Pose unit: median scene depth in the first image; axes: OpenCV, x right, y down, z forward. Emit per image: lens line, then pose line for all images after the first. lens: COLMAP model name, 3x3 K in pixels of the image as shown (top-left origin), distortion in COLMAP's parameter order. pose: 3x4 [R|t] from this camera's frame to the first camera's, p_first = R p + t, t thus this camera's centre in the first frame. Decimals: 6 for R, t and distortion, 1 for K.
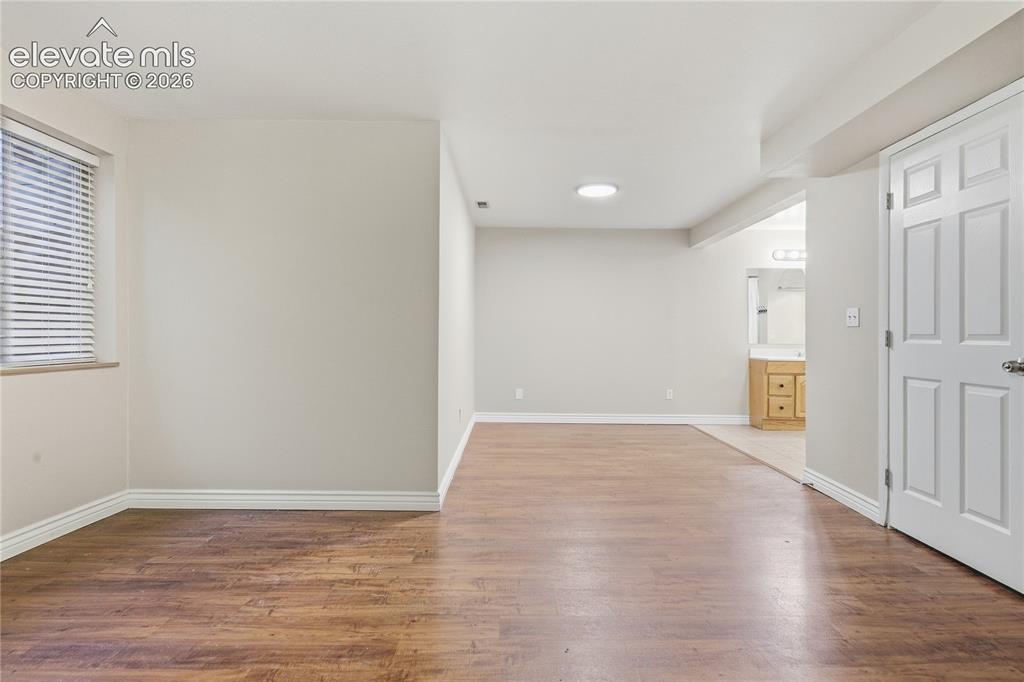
lens RADIAL K [[514.1, 0, 513.9], [0, 514.1, 335.9], [0, 0, 1]] dist [0.003019, 0.000273]
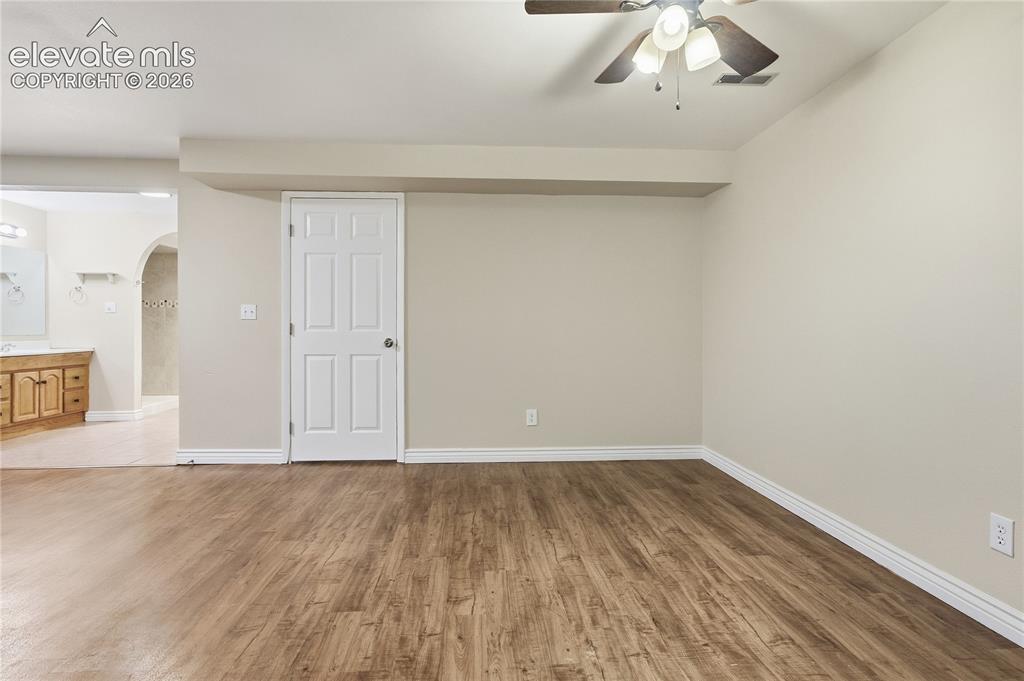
lens RADIAL K [[514.1, 0, 511.9], [0, 514.1, 333.2], [0, 0, 1]] dist [0.003019, 0.000273]
pose [[-0.060451, -0.013977, 0.998073, -0.635017], [-0.000360, 0.999902, 0.013981, -0.001706], [-0.998171, 0.000486, -0.060450, 0.436404]]
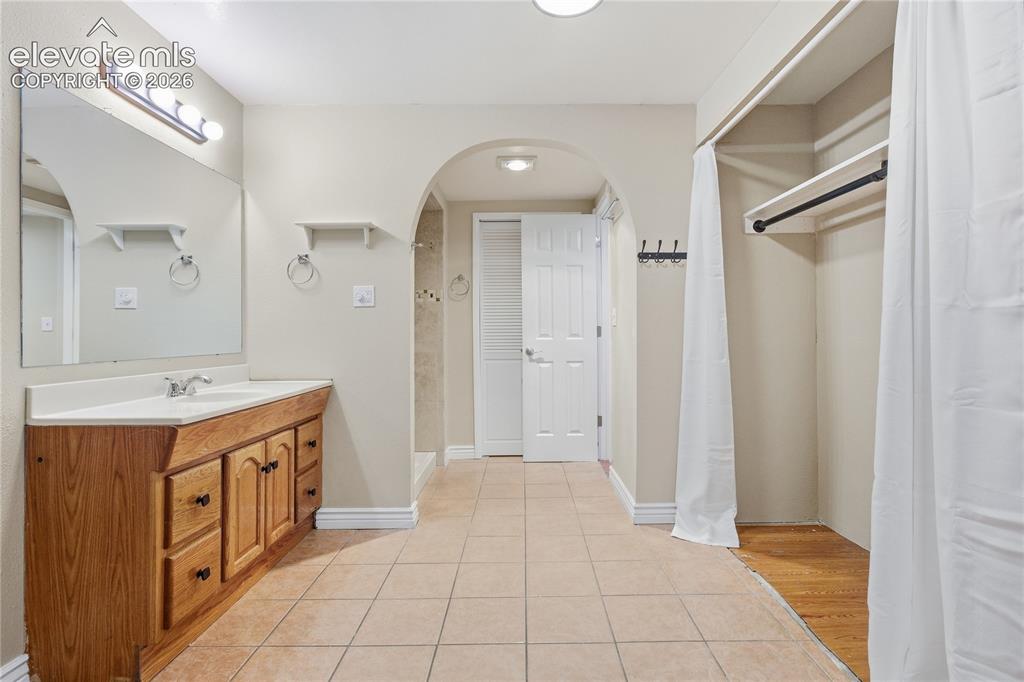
lens RADIAL K [[514.1, 0, 520.4], [0, 514.1, 329.9], [0, 0, 1]] dist [0.003019, 0.000273]
pose [[-0.007465, 0.006197, 0.999953, 0.397385], [0.008414, 0.999946, -0.006134, -0.000450], [-0.999937, 0.008367, -0.007516, 1.504588]]
